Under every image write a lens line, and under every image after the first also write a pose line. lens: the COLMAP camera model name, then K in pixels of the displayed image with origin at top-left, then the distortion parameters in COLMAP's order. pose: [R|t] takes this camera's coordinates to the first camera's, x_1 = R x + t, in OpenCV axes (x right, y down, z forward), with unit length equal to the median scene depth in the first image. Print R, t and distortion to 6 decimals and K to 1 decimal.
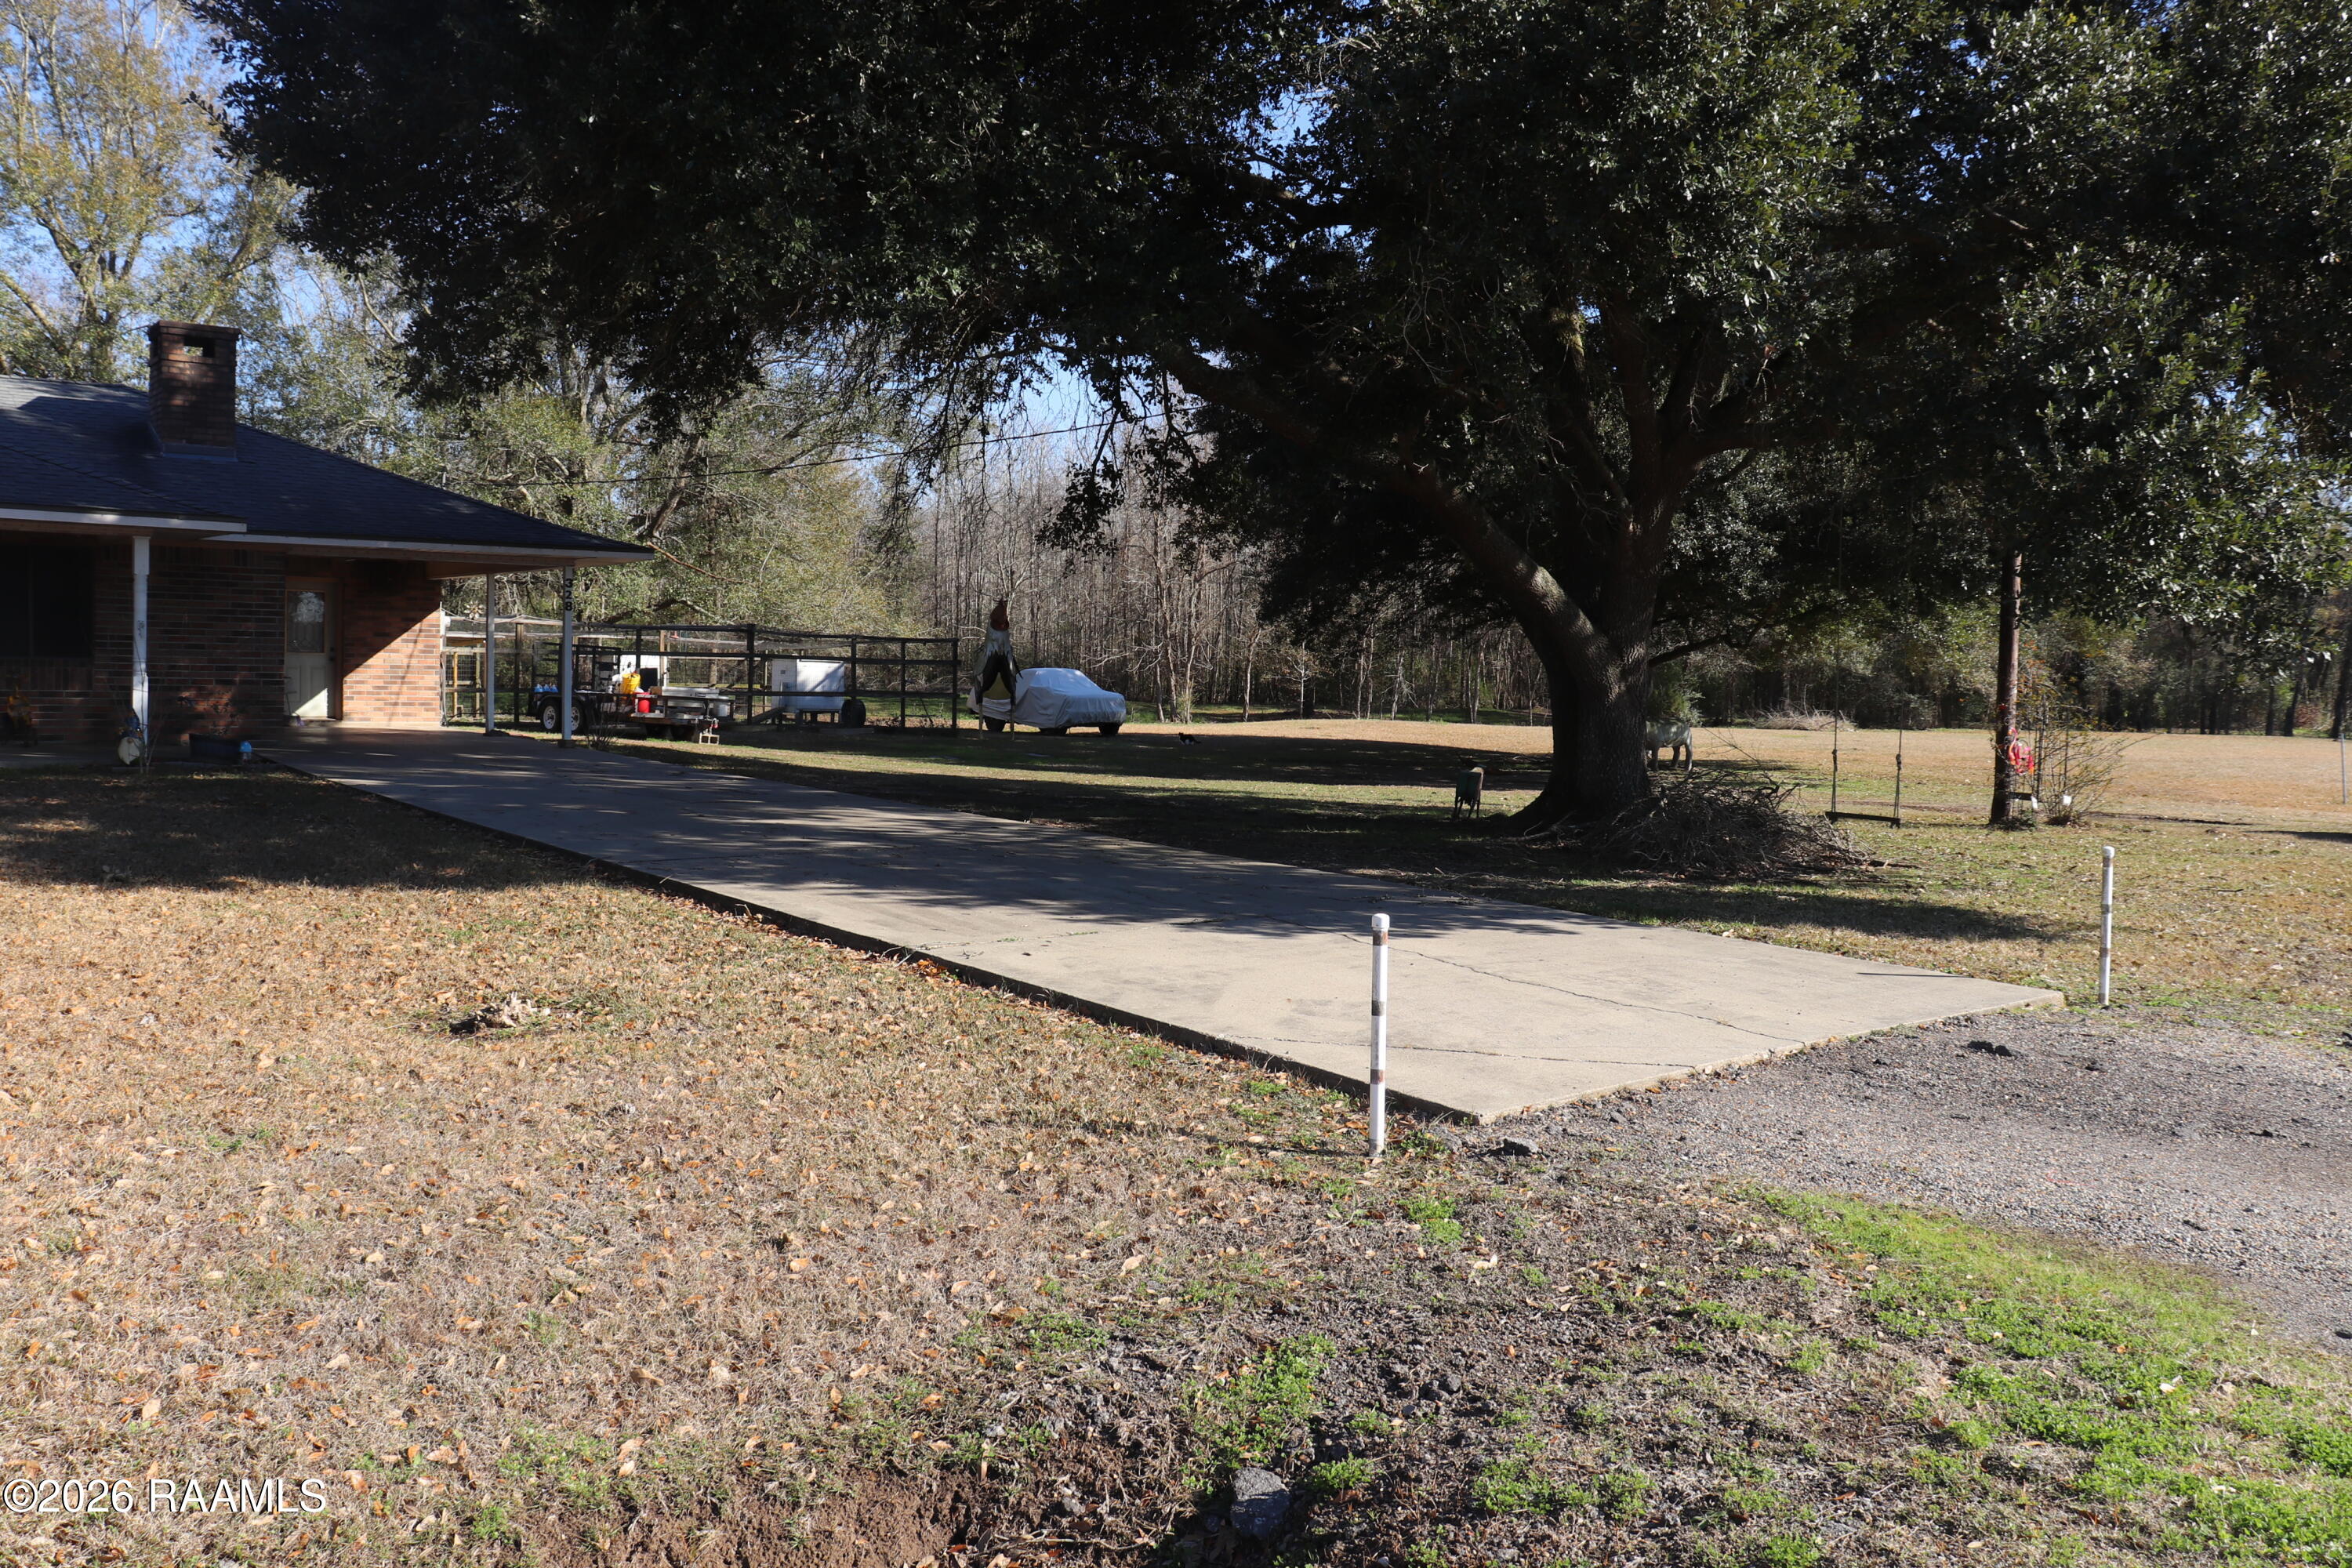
lens RADIAL K [[1942.5, 0, 1169.7], [0, 1942.5, 801.9], [0, 0, 1]] dist [-0.173429, 0.156479]
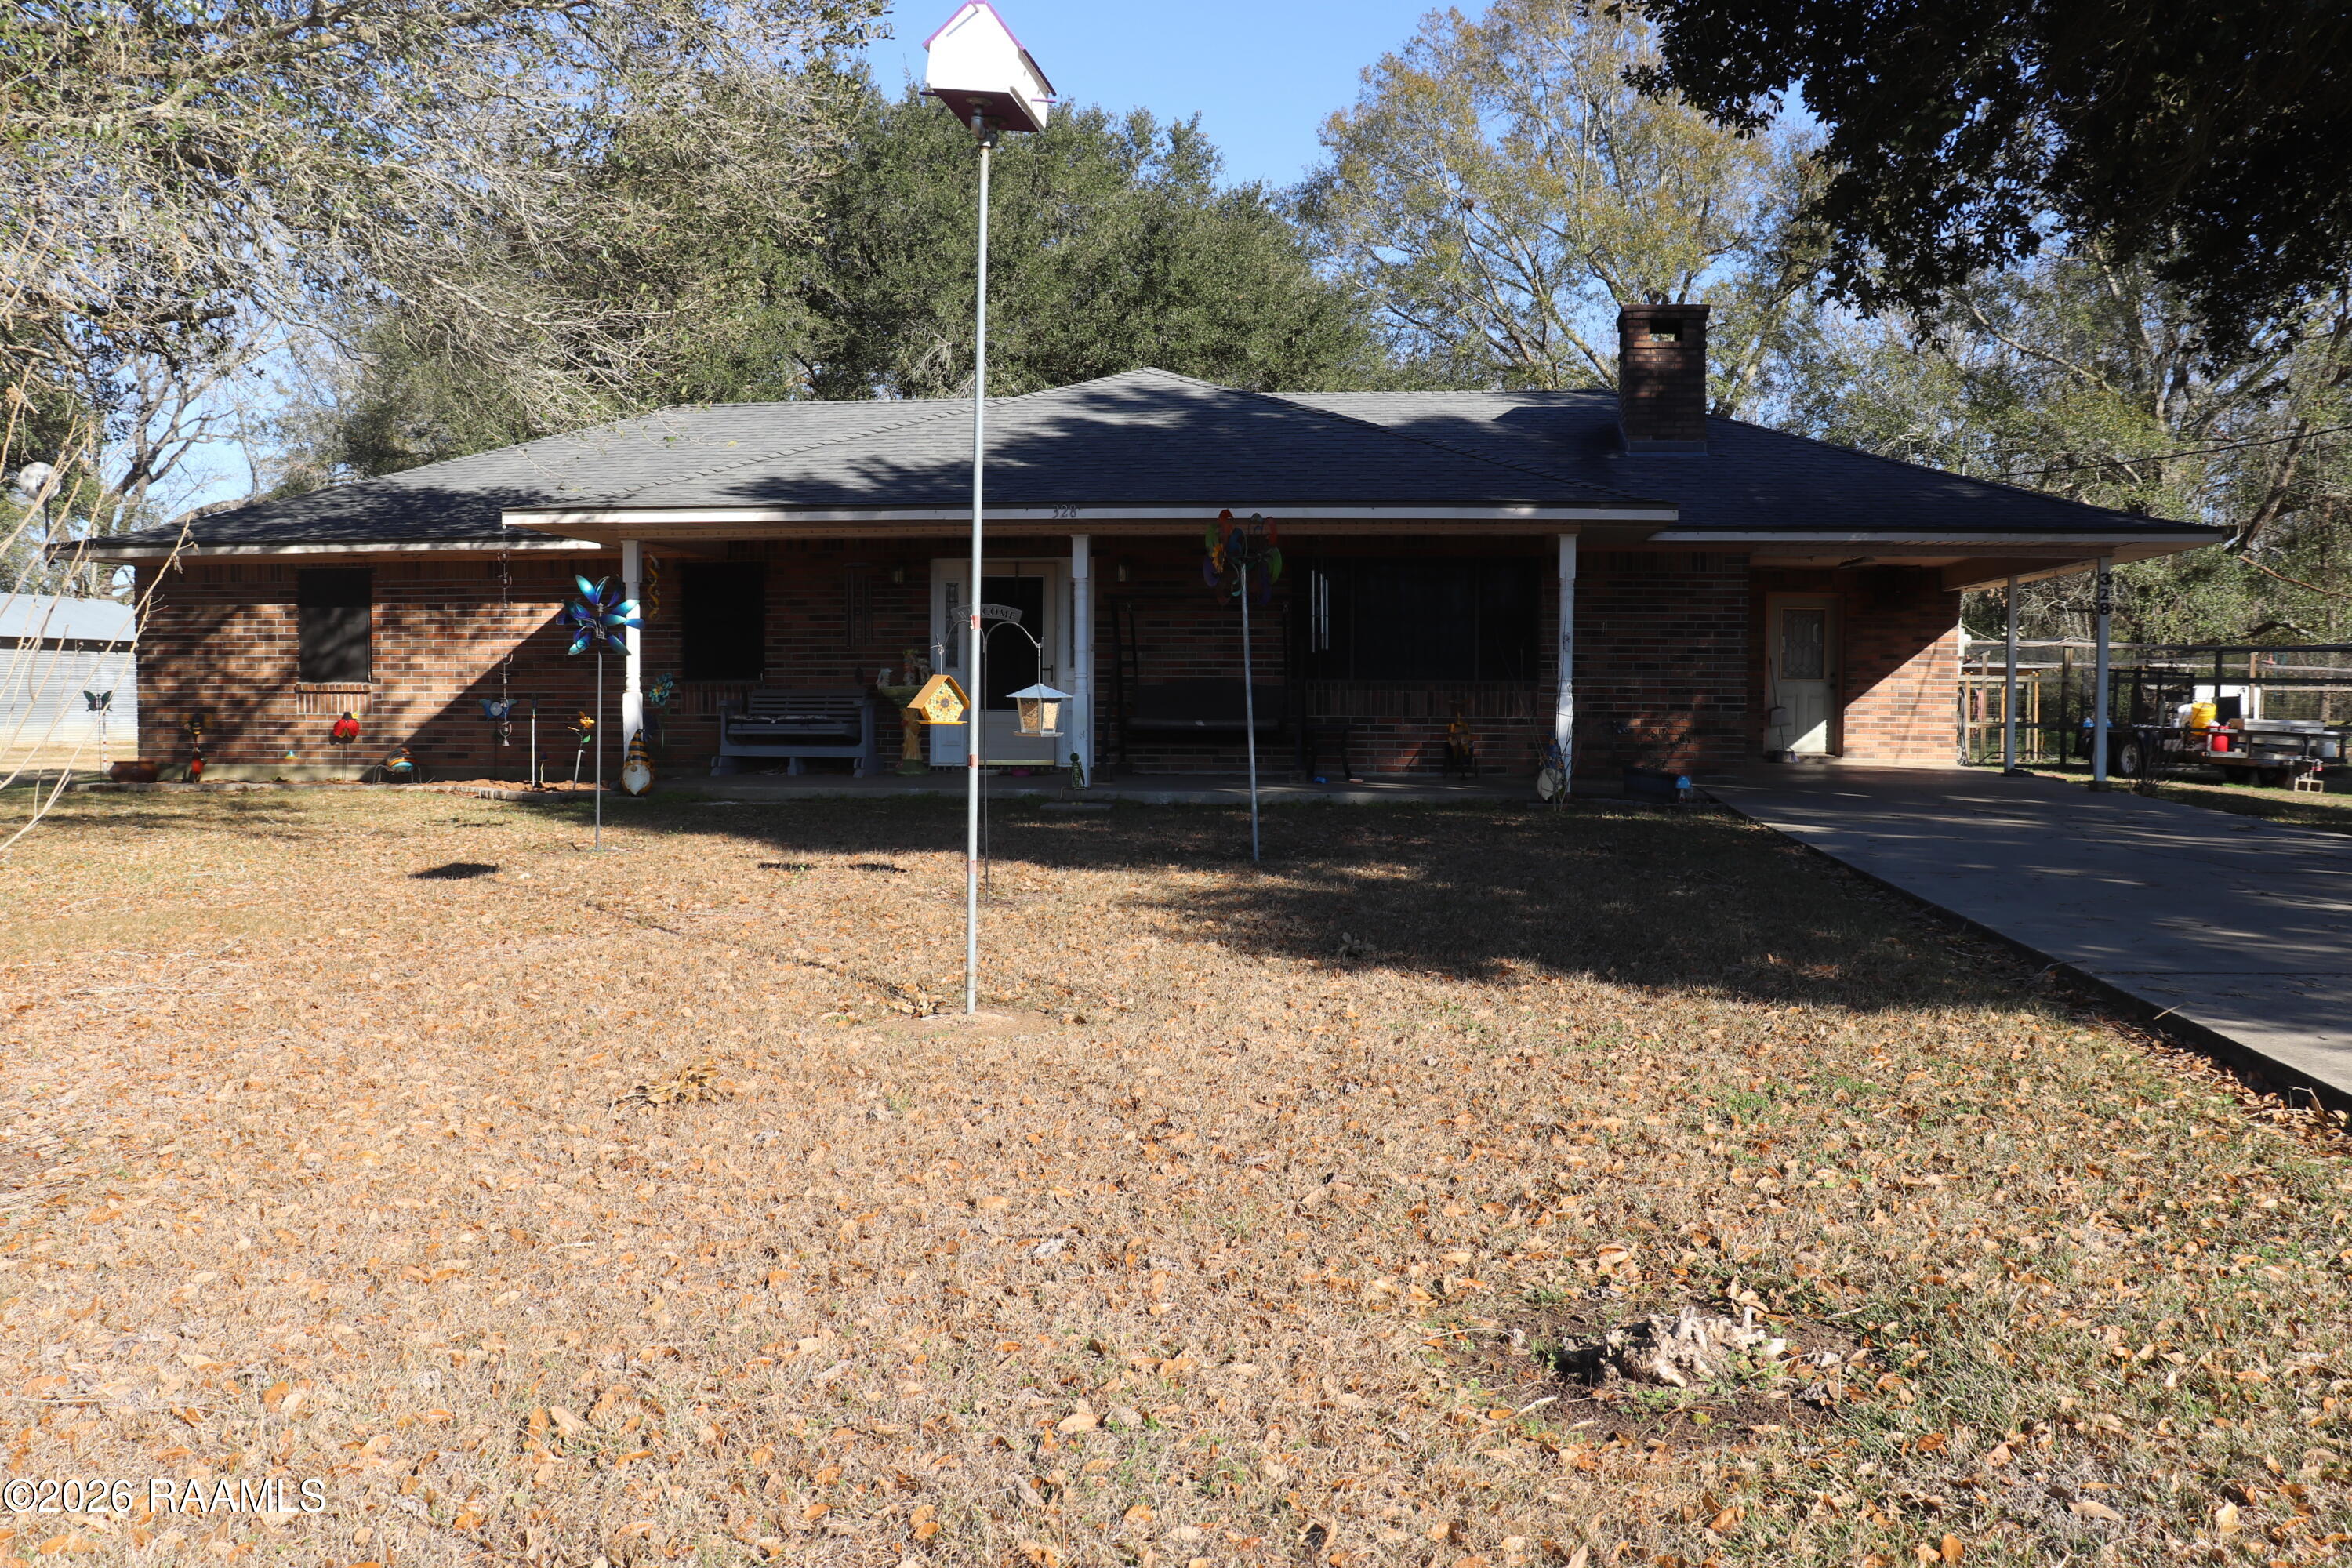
lens RADIAL K [[1942.5, 0, 1188.5], [0, 1942.5, 790.8], [0, 0, 1]] dist [-0.173429, 0.156479]
pose [[0.707553, 0.012931, -0.706542, -0.032659], [-0.034925, 0.999251, -0.016686, -0.002627], [0.705796, 0.036482, 0.707475, 0.170774]]
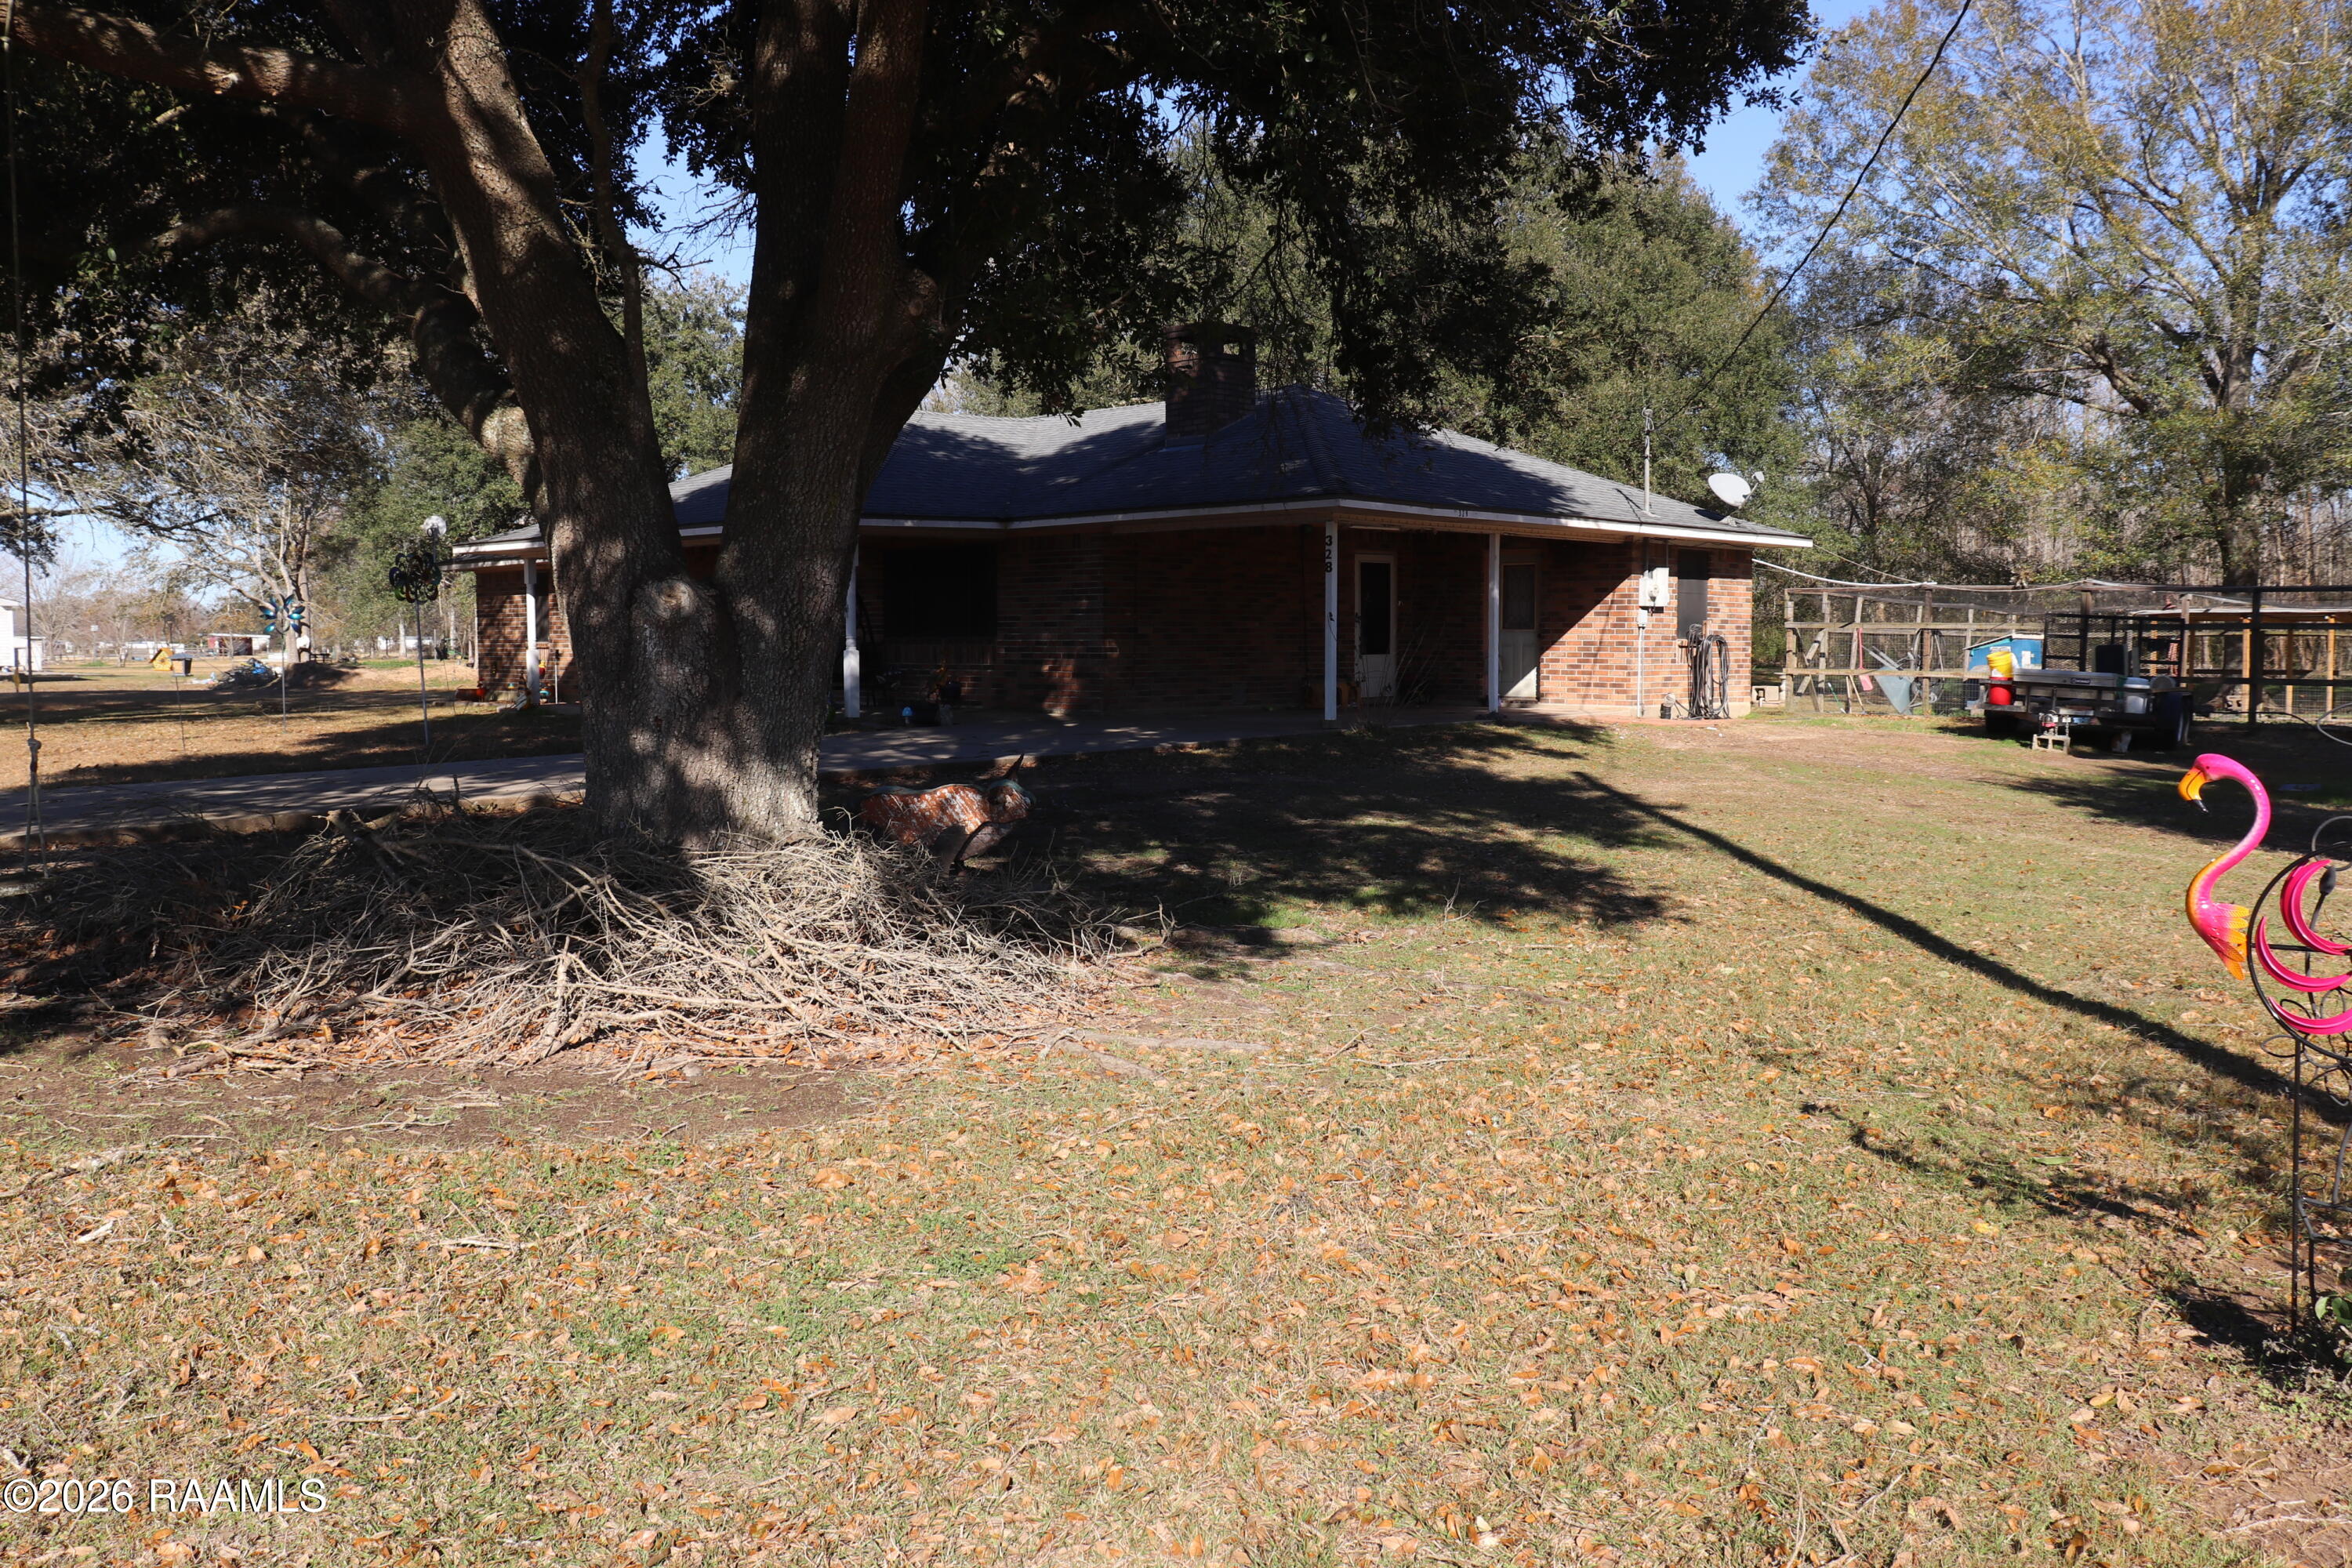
lens RADIAL K [[1942.5, 0, 1171.9], [0, 1942.5, 794.1], [0, 0, 1]] dist [-0.173429, 0.156479]
pose [[0.132436, 0.054122, -0.989713, 0.476608], [-0.063016, 0.996948, 0.046085, -0.029983], [0.989186, 0.056264, 0.135442, 0.691613]]
